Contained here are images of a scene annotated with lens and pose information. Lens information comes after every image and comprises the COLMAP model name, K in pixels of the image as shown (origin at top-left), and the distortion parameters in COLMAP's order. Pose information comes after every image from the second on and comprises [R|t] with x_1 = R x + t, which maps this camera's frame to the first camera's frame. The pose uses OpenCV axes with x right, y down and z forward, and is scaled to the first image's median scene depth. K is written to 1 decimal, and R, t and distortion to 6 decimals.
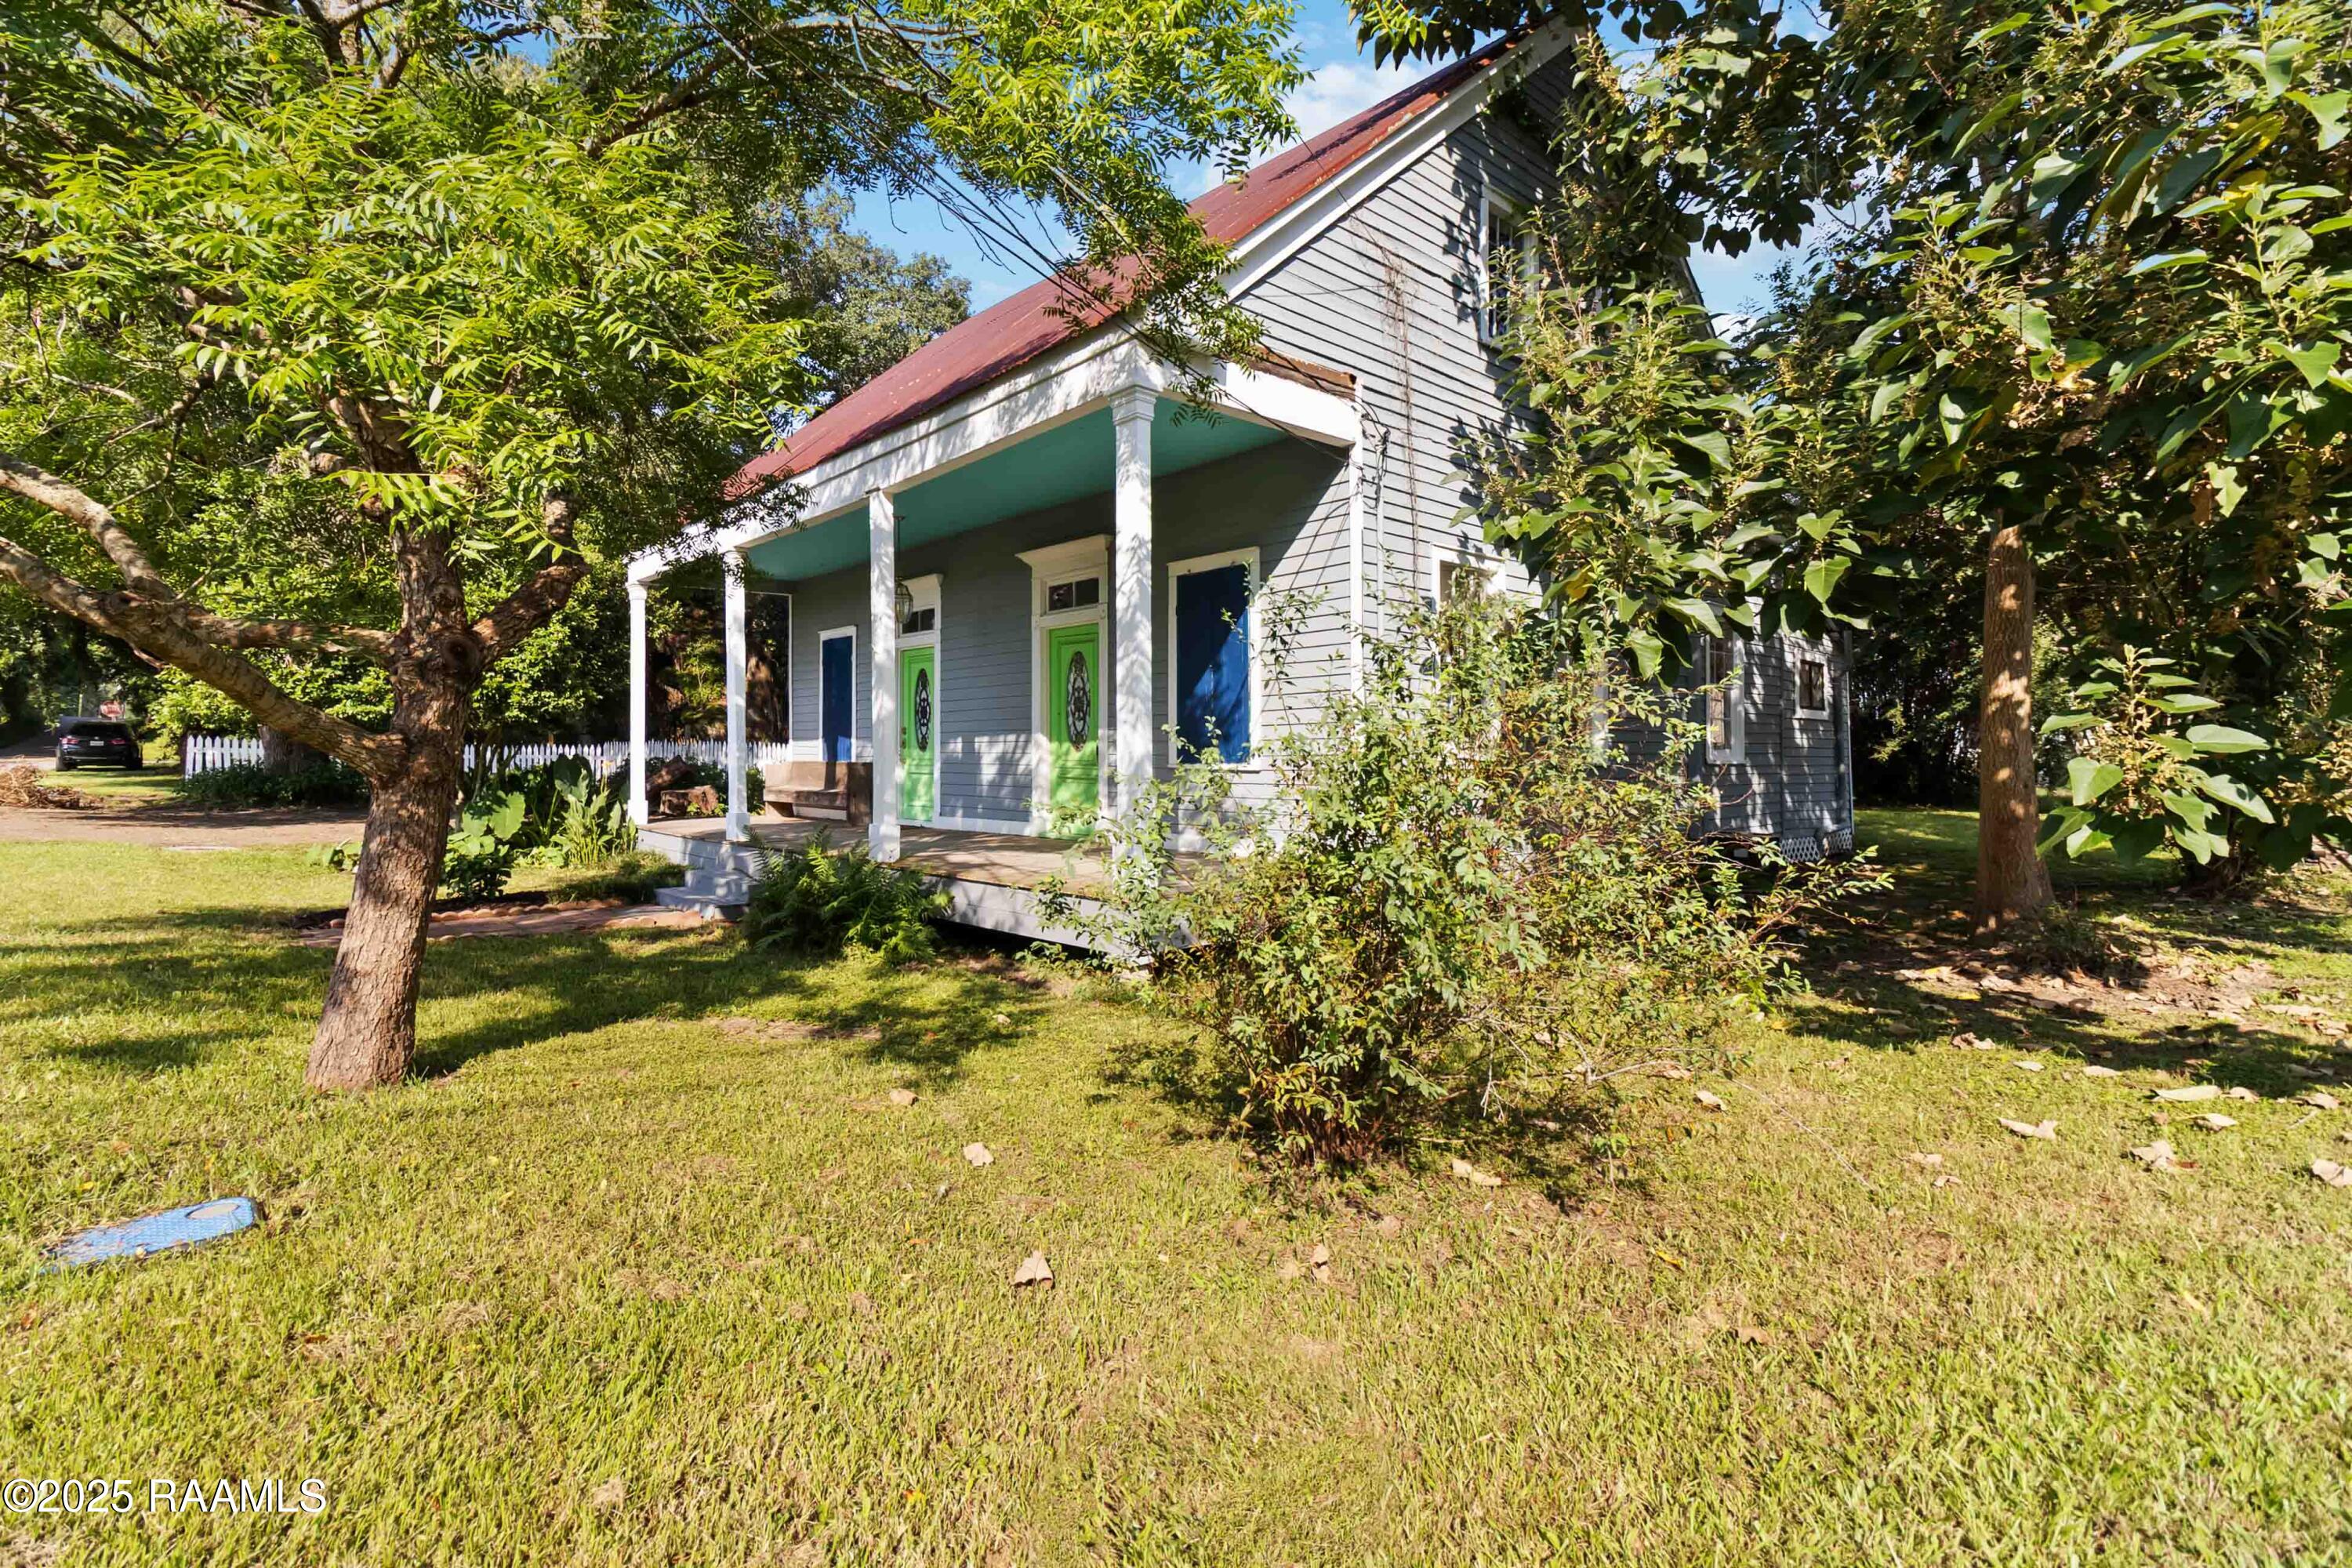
lens RADIAL K [[1105.4, 0, 1162.3], [0, 1105.4, 752.7], [0, 0, 1]] dist [-0.016639, -0.000966]
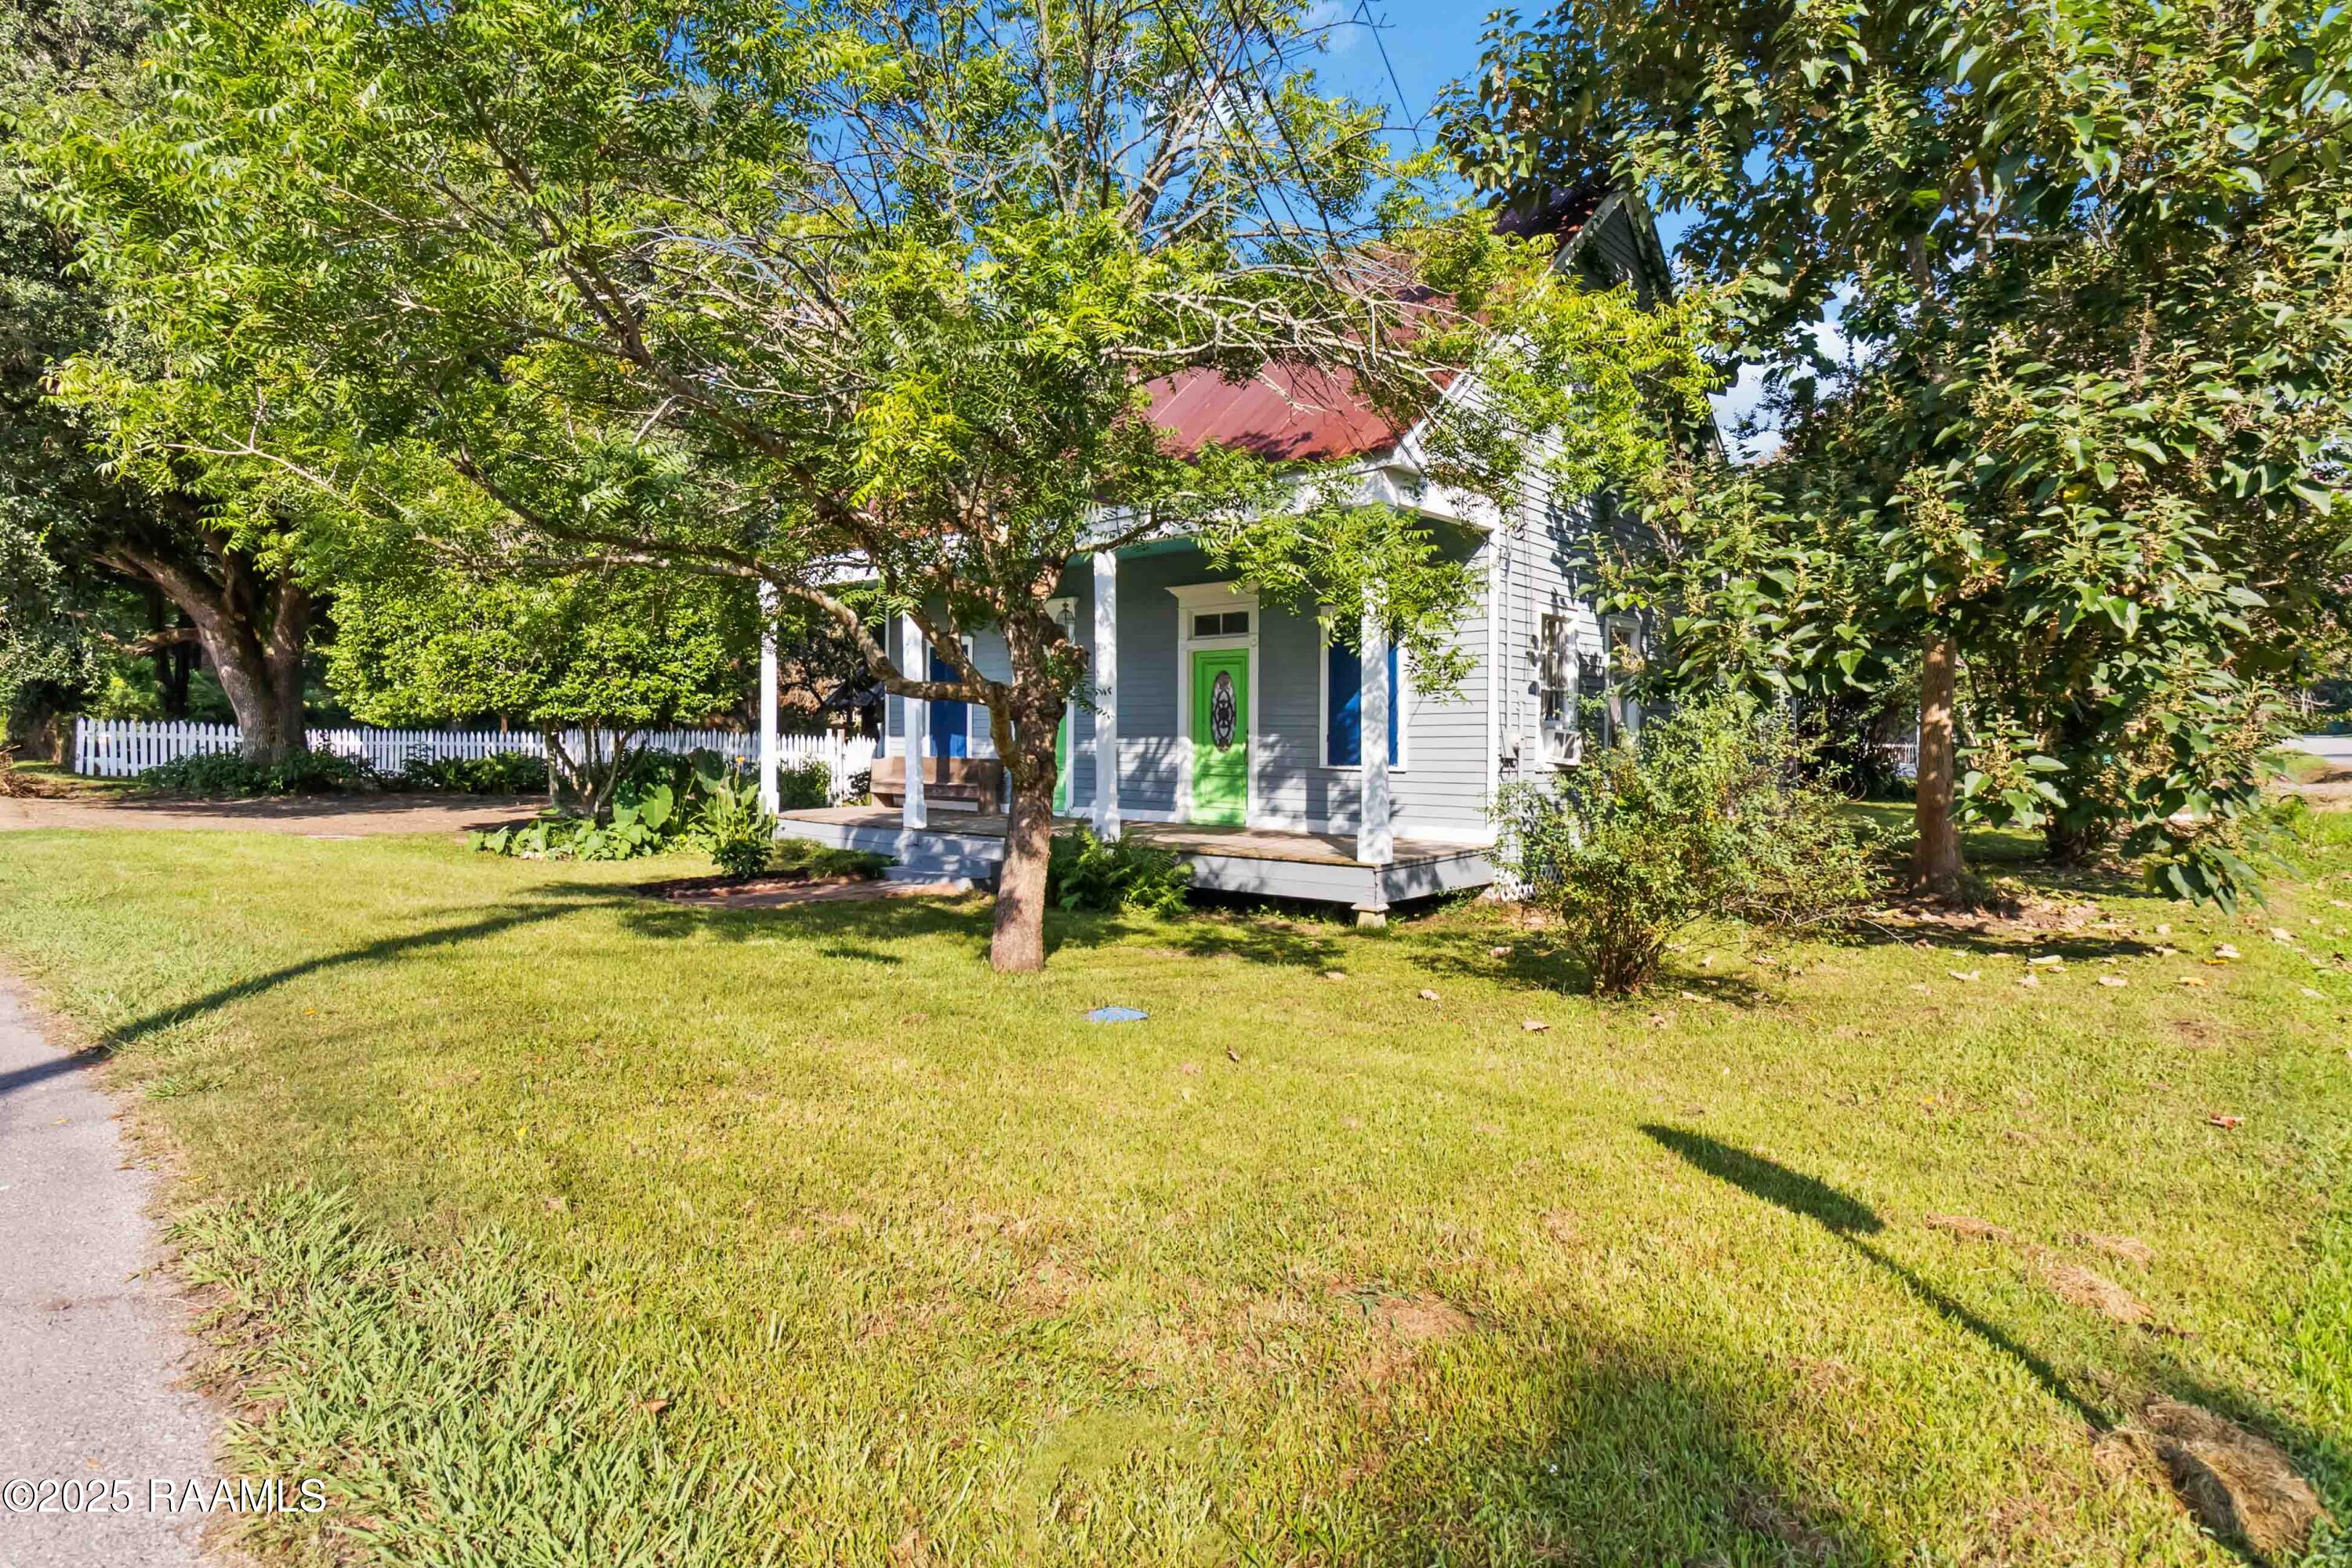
lens RADIAL K [[1243.8, 0, 1148.6], [0, 1243.8, 767.6], [0, 0, 1]] dist [-0.021270, 0.000832]
pose [[0.993715, 0.003444, 0.111884, -0.316519], [-0.006214, 0.999682, 0.024424, -0.017990], [-0.111765, -0.024966, 0.993421, -0.357422]]
